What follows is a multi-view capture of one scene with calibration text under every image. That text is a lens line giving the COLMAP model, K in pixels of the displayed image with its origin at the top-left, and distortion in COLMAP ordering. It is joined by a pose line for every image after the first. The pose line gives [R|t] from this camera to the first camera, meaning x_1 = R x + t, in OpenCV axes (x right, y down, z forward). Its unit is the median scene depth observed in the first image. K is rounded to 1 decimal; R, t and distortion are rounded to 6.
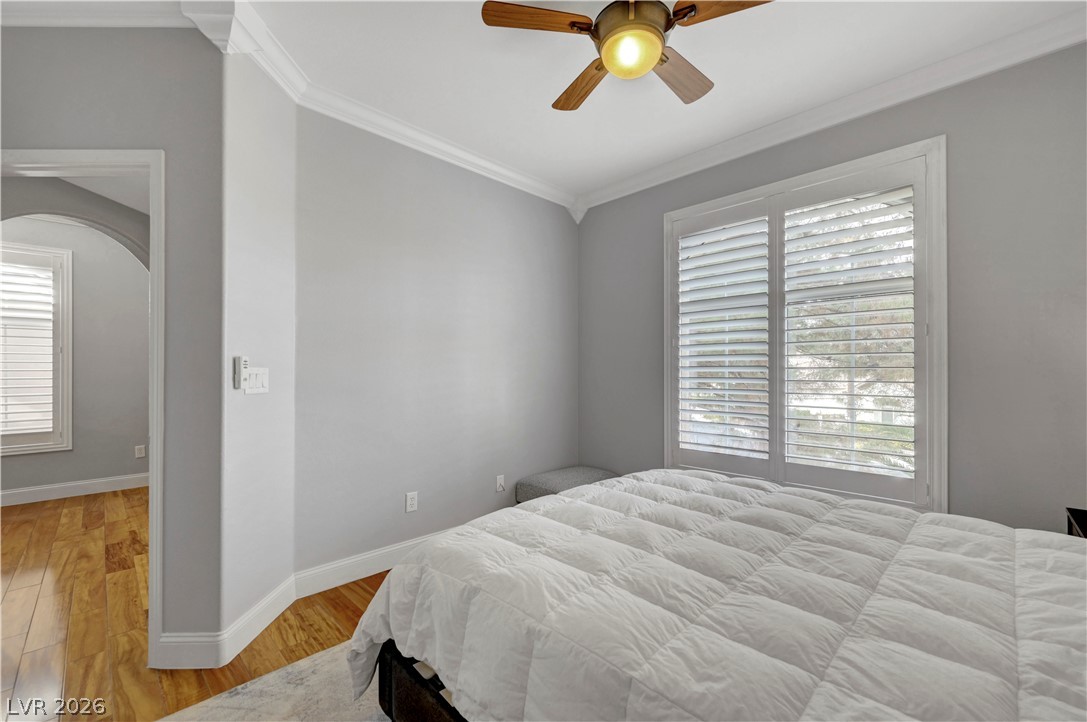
lens RADIAL K [[438.2, 0, 548.6], [0, 438.2, 370.6], [0, 0, 1]] dist [-0.003259, 0.000013]
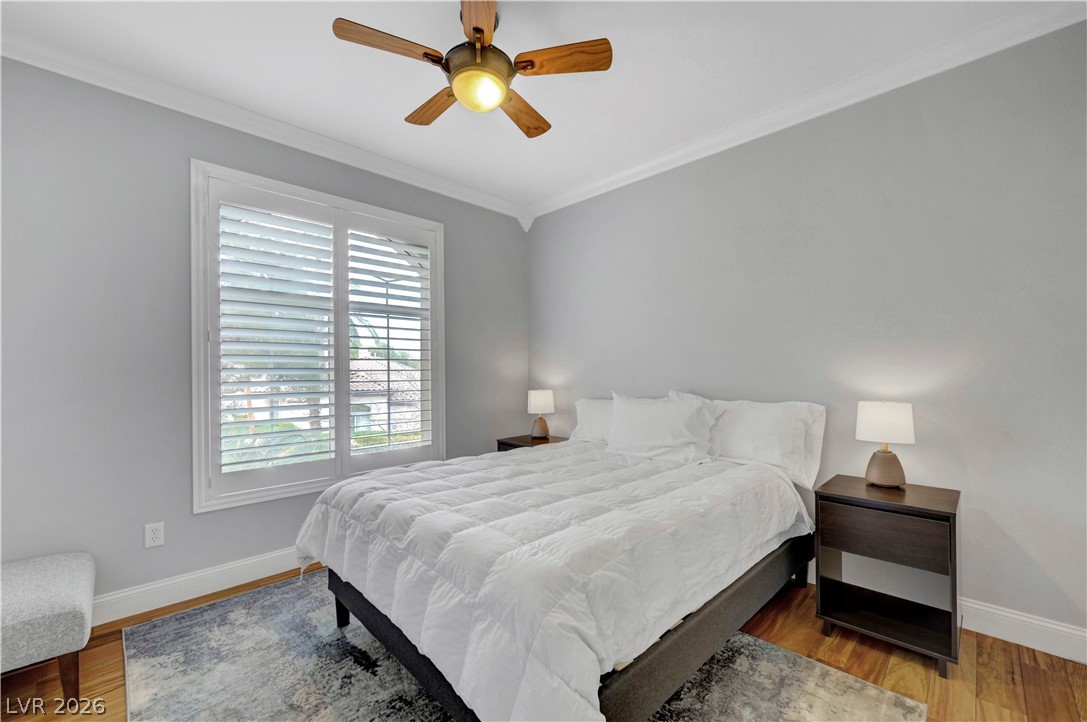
lens RADIAL K [[438.2, 0, 548.6], [0, 438.2, 370.6], [0, 0, 1]] dist [-0.003259, 0.000013]
pose [[0.015505, 0.001345, 0.999879, -0.680476], [0.007315, 0.999972, -0.001459, -0.000283], [-0.999853, 0.007337, 0.015495, 0.591154]]
